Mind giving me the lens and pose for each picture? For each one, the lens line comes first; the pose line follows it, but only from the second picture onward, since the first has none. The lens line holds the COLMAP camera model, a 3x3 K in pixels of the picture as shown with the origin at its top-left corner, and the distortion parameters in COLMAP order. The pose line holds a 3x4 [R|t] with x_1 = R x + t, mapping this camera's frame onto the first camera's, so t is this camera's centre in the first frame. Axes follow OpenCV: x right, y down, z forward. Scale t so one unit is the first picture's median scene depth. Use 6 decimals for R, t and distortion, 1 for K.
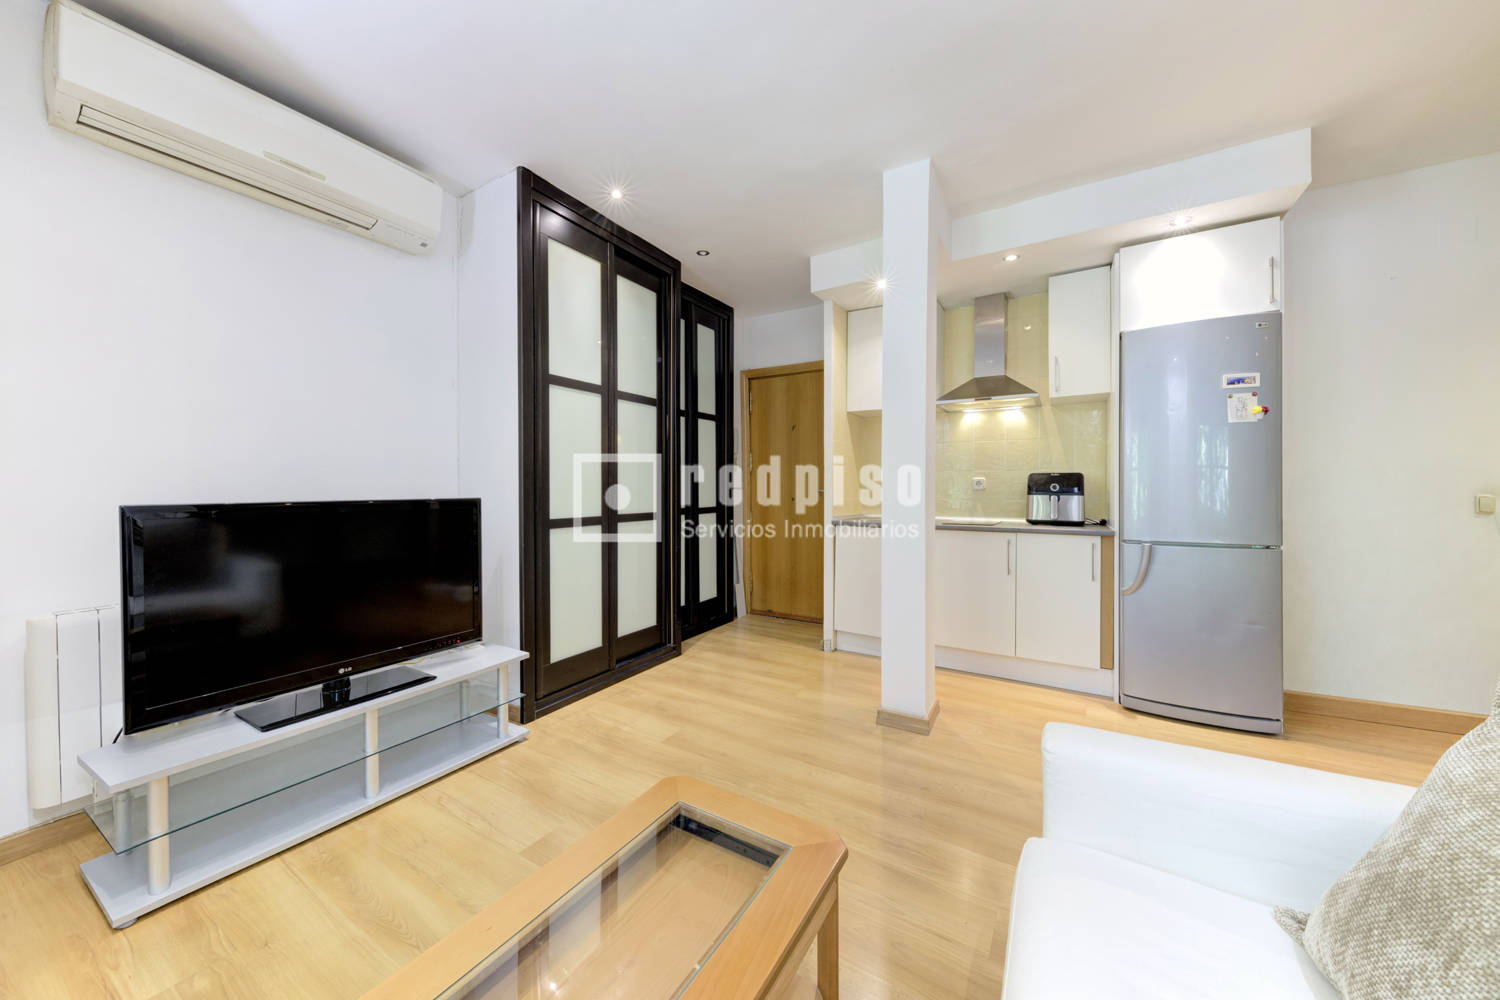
lens RADIAL K [[521.2, 0, 757.4], [0, 521.2, 495.9], [0, 0, 1]] dist [0.000723, 0.000048]
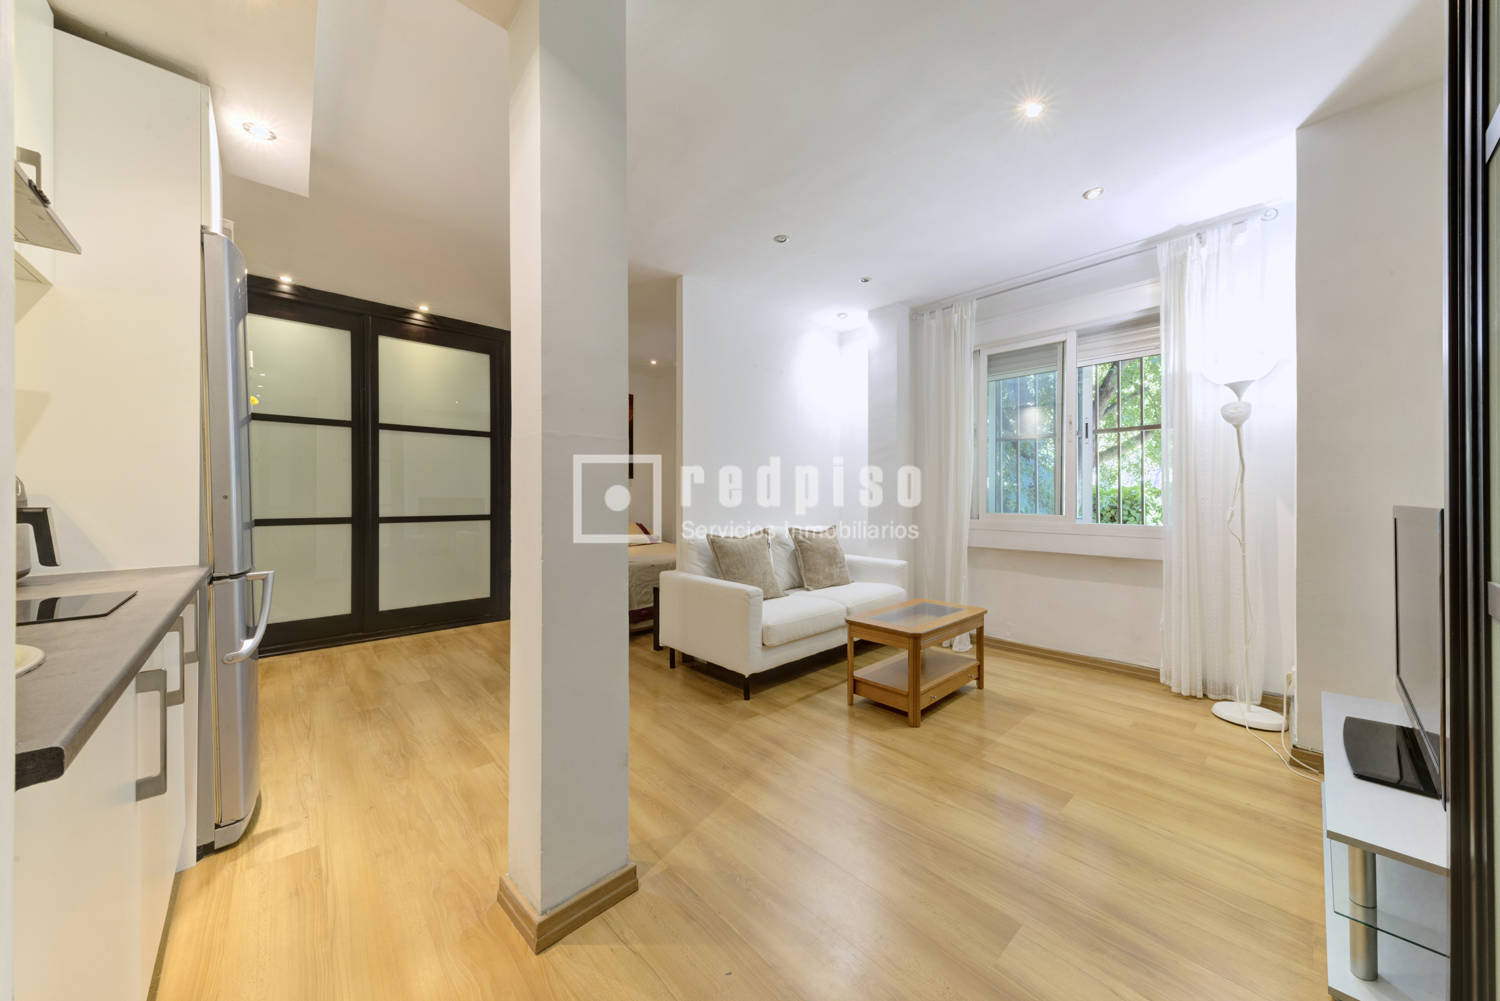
lens RADIAL K [[513.2, 0, 750.8], [0, 513.2, 494.8], [0, 0, 1]] dist [0.011840, 0.000006]
pose [[-0.958323, 0.001296, 0.285685, -0.057644], [0.005591, 0.999883, 0.014219, -0.016873], [-0.285634, 0.015223, -0.958218, 1.477523]]
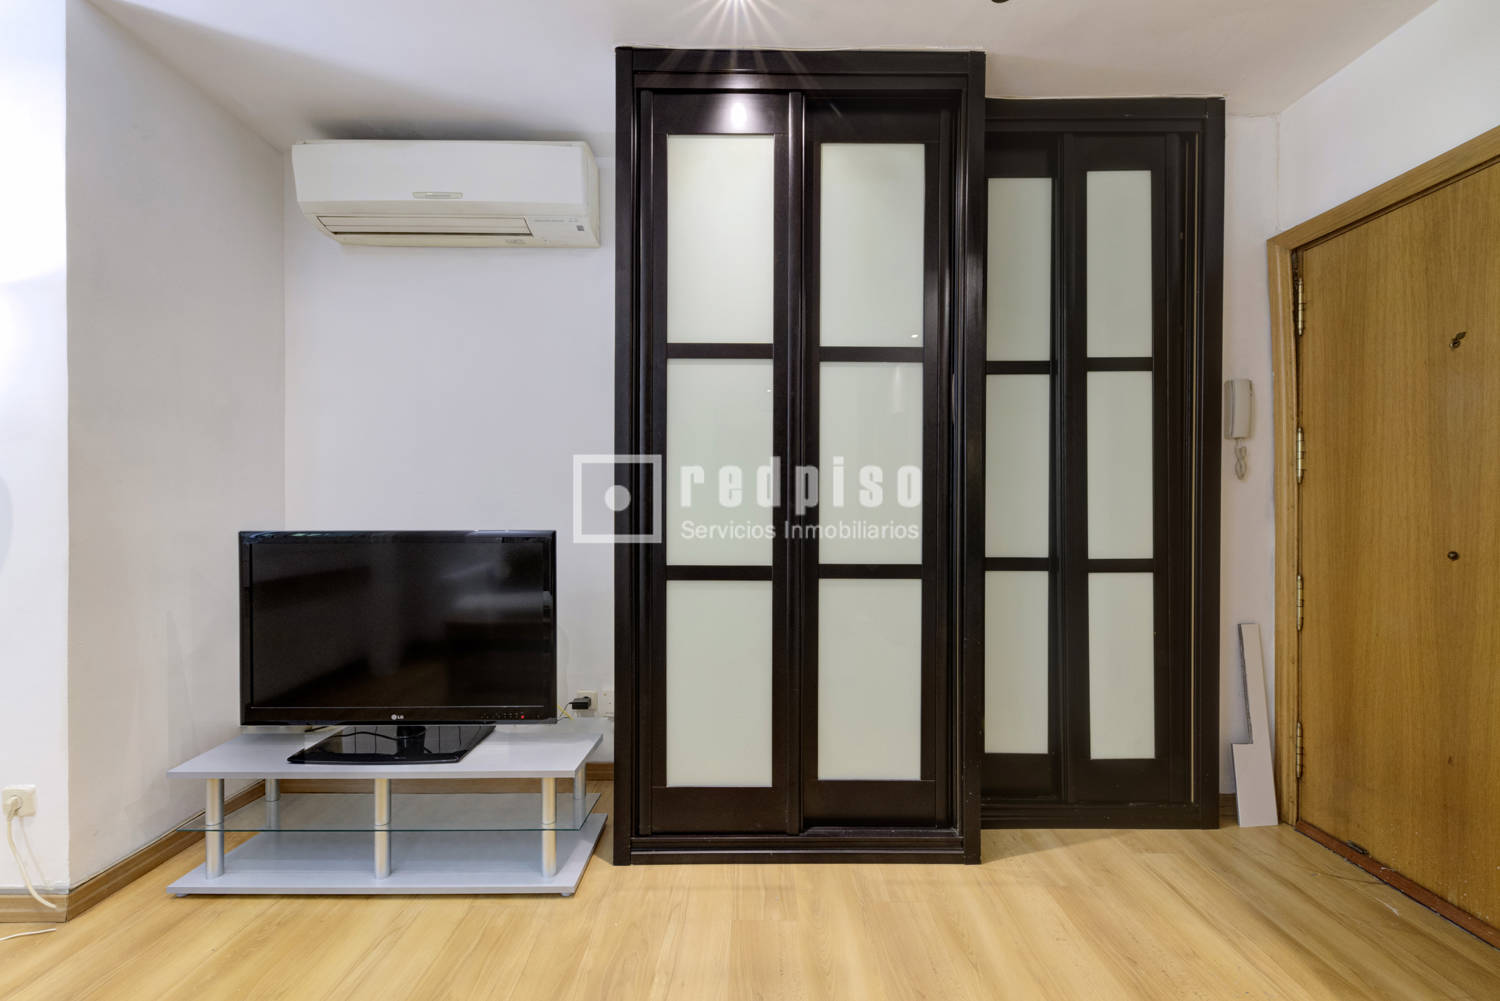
lens RADIAL K [[532.6, 0, 747.3], [0, 532.6, 506.8], [0, 0, 1]] dist [0.001591, -0.000024]
pose [[0.510261, 0.008203, -0.859981, 0.231548], [-0.016817, 0.999858, -0.000441, -0.031236], [0.859855, 0.014687, 0.510326, 0.766407]]
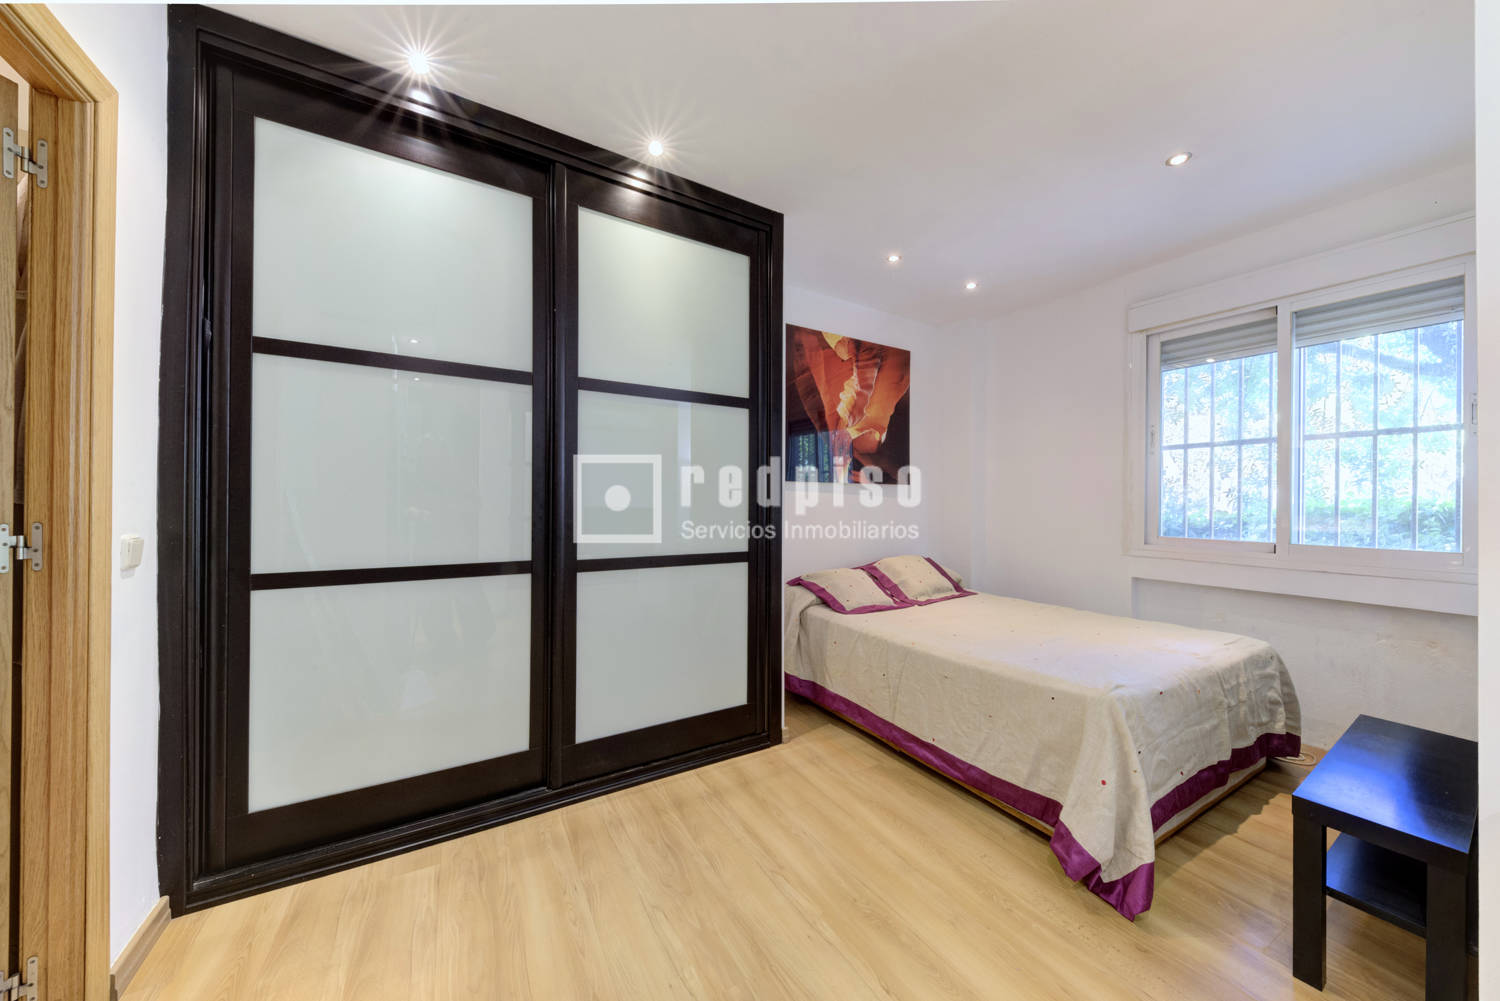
lens RADIAL K [[511.9, 0, 750.0], [0, 511.9, 500.5], [0, 0, 1]] dist [0.000207, -0.000055]
pose [[-0.871659, -0.002583, 0.490105, 0.859514], [0.003250, 0.999934, 0.011050, -0.033790], [-0.490101, 0.011225, -0.871593, 0.850546]]
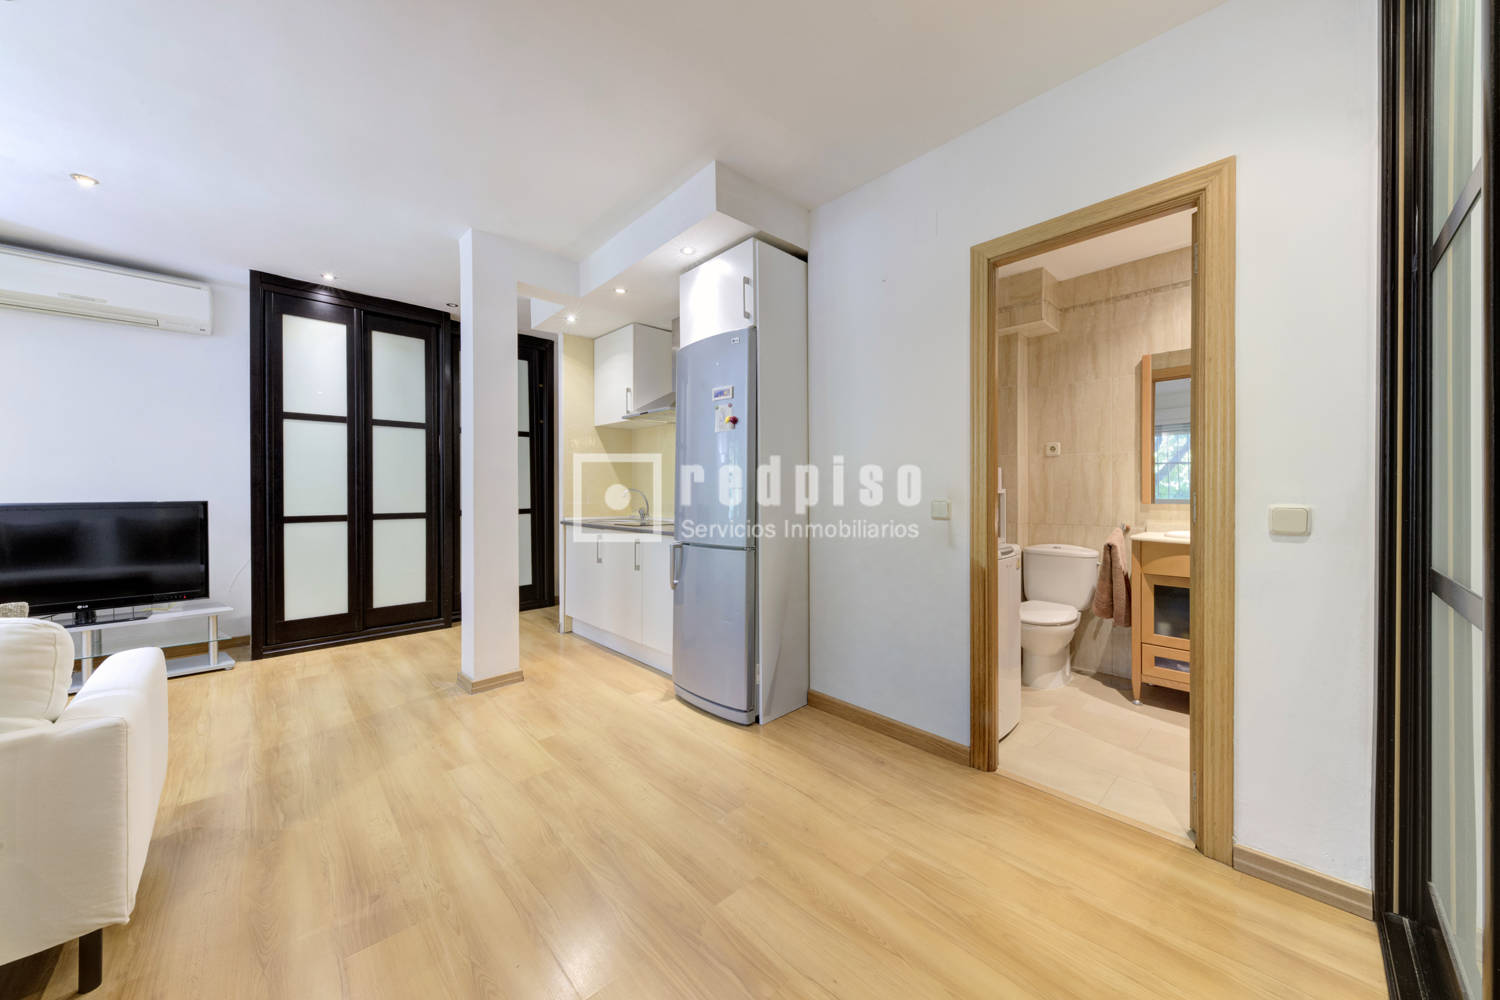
lens RADIAL K [[530.2, 0, 756.8], [0, 530.2, 495.1], [0, 0, 1]] dist [0.010368, -0.000154]
pose [[0.962677, -0.000678, -0.270653, 1.226077], [-0.002025, 0.999951, -0.009705, -0.000811], [0.270646, 0.009891, 0.962628, -0.027142]]
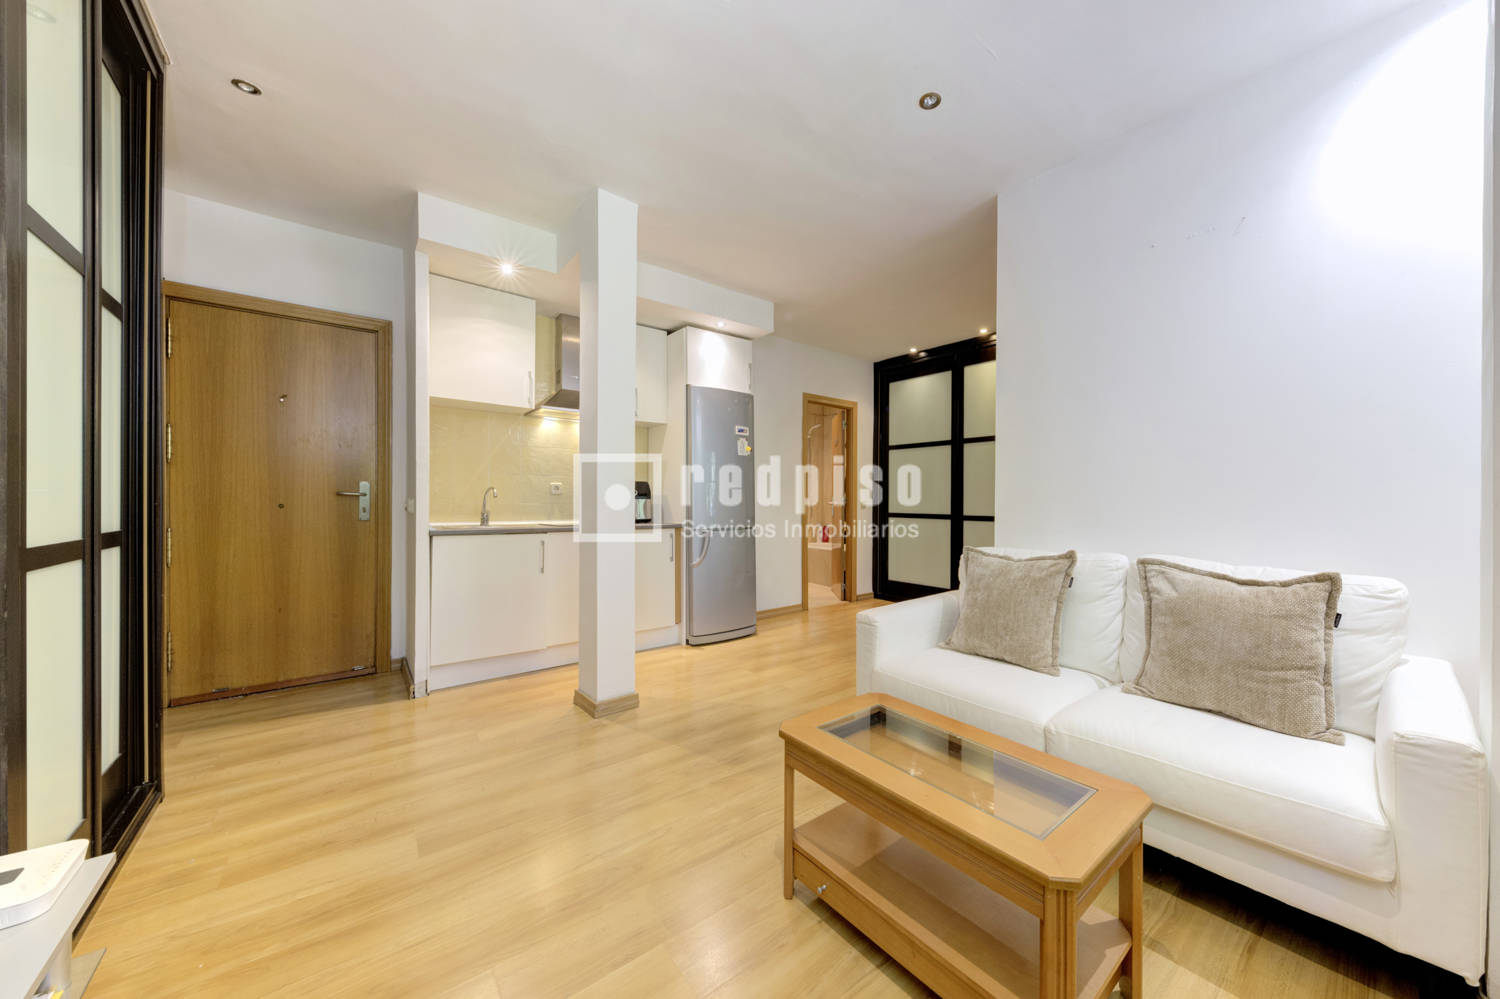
lens RADIAL K [[523.4, 0, 763.6], [0, 523.4, 502.2], [0, 0, 1]] dist [-0.000058, -0.000098]
pose [[0.360782, -0.002183, 0.932648, -0.599059], [0.007322, 0.999973, -0.000492, 0.012075], [-0.932621, 0.007006, 0.360788, 0.298895]]
